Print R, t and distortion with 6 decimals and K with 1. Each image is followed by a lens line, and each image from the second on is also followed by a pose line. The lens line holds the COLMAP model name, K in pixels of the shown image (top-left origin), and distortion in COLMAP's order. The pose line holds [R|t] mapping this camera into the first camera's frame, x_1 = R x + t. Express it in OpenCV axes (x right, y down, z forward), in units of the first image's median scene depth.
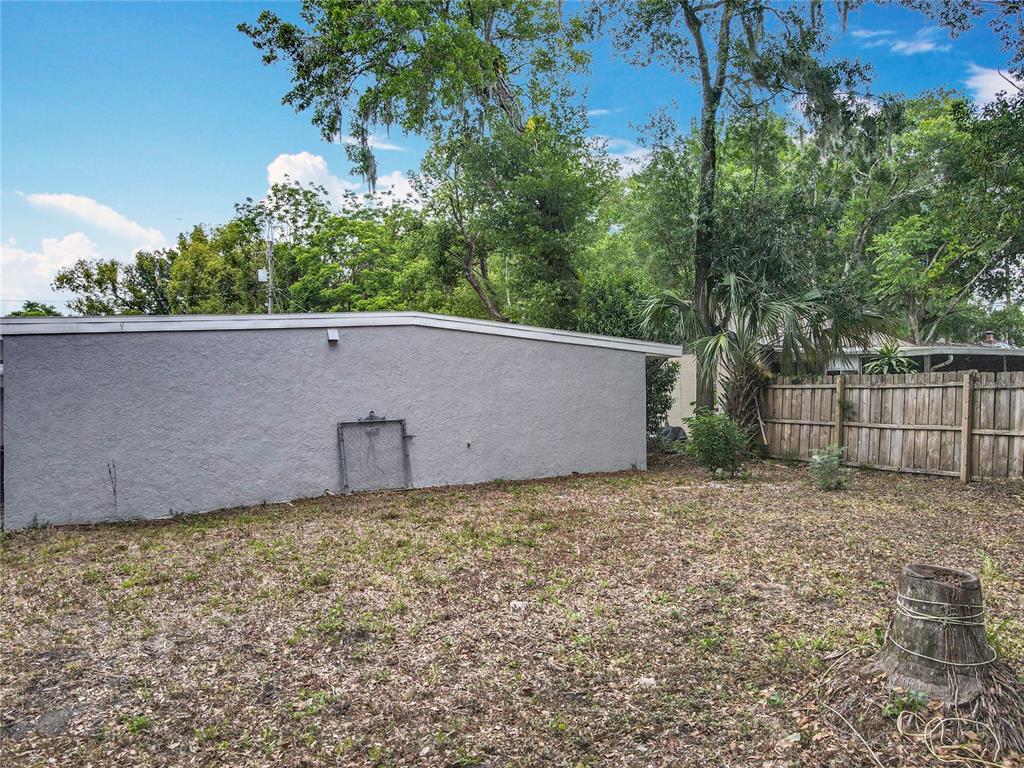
lens RADIAL K [[749.5, 0, 510.2], [0, 749.5, 384.7], [0, 0, 1]] dist [0.031688, -0.002541]
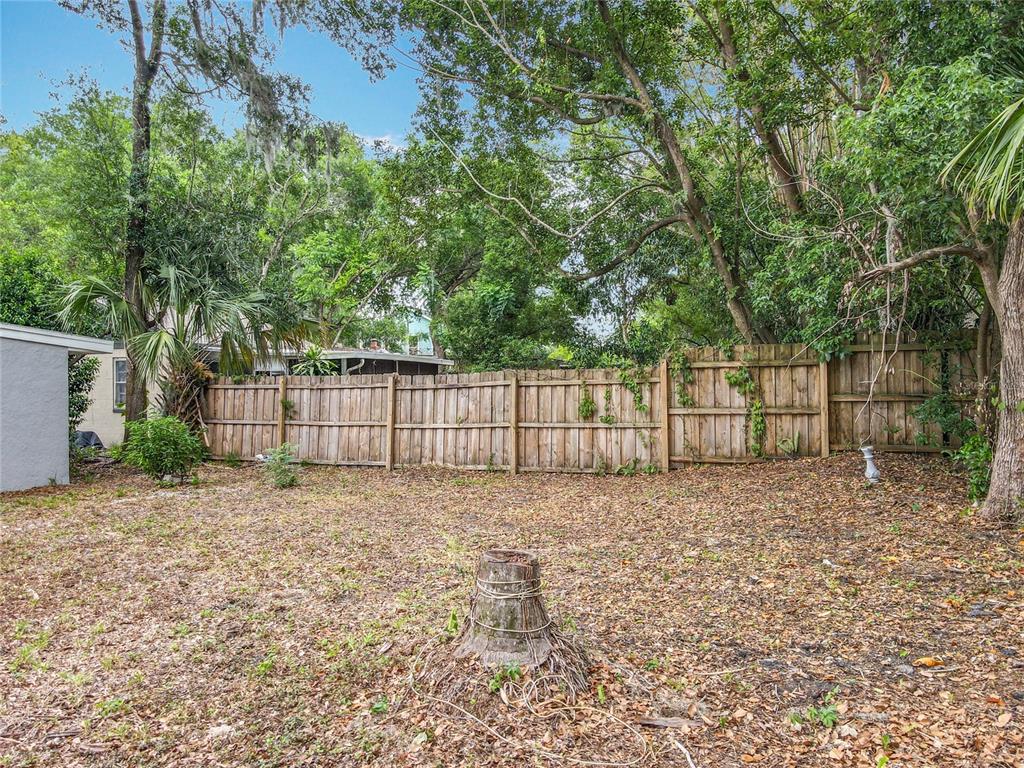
lens RADIAL K [[749.5, 0, 497.5], [0, 749.5, 384.5], [0, 0, 1]] dist [0.031688, -0.002541]
pose [[0.733389, 0.003470, 0.679801, -0.058054], [-0.005118, 0.999987, 0.000417, -0.003365], [-0.679790, -0.003785, 0.733397, 0.043331]]
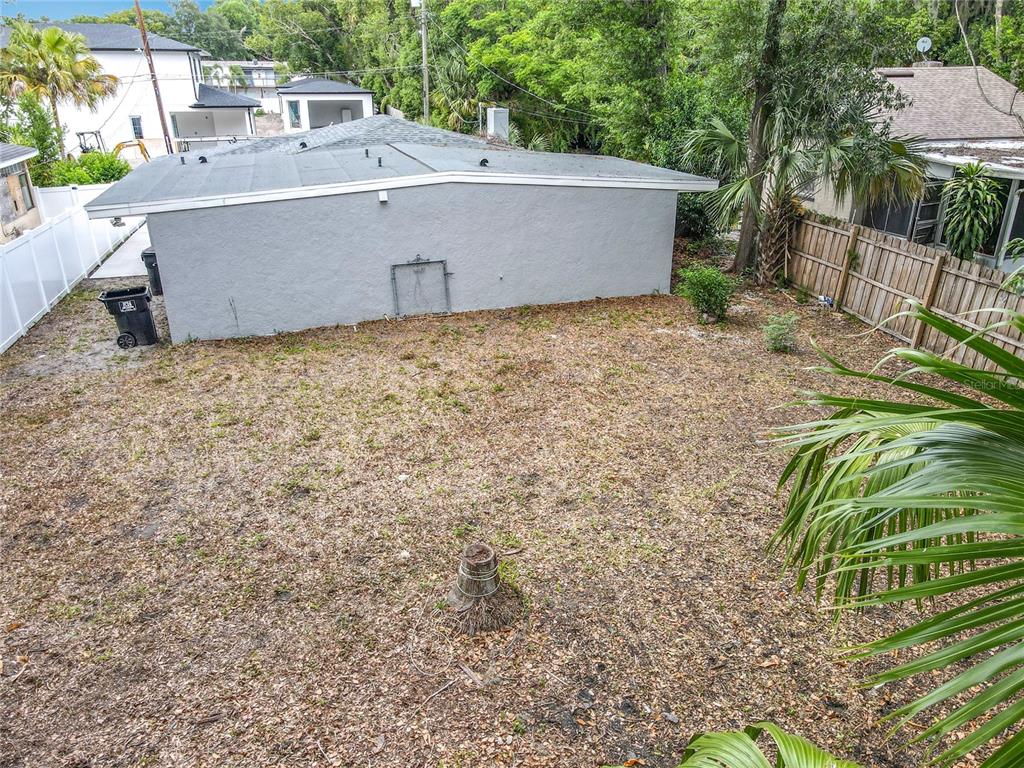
lens RADIAL K [[749.5, 0, 509.2], [0, 749.5, 379.2], [0, 0, 1]] dist [0.031688, -0.002541]
pose [[0.966948, 0.104821, -0.232429, 0.276005], [-0.006754, 0.921796, 0.387616, -0.257444], [0.254883, -0.373235, 0.892037, -0.169533]]
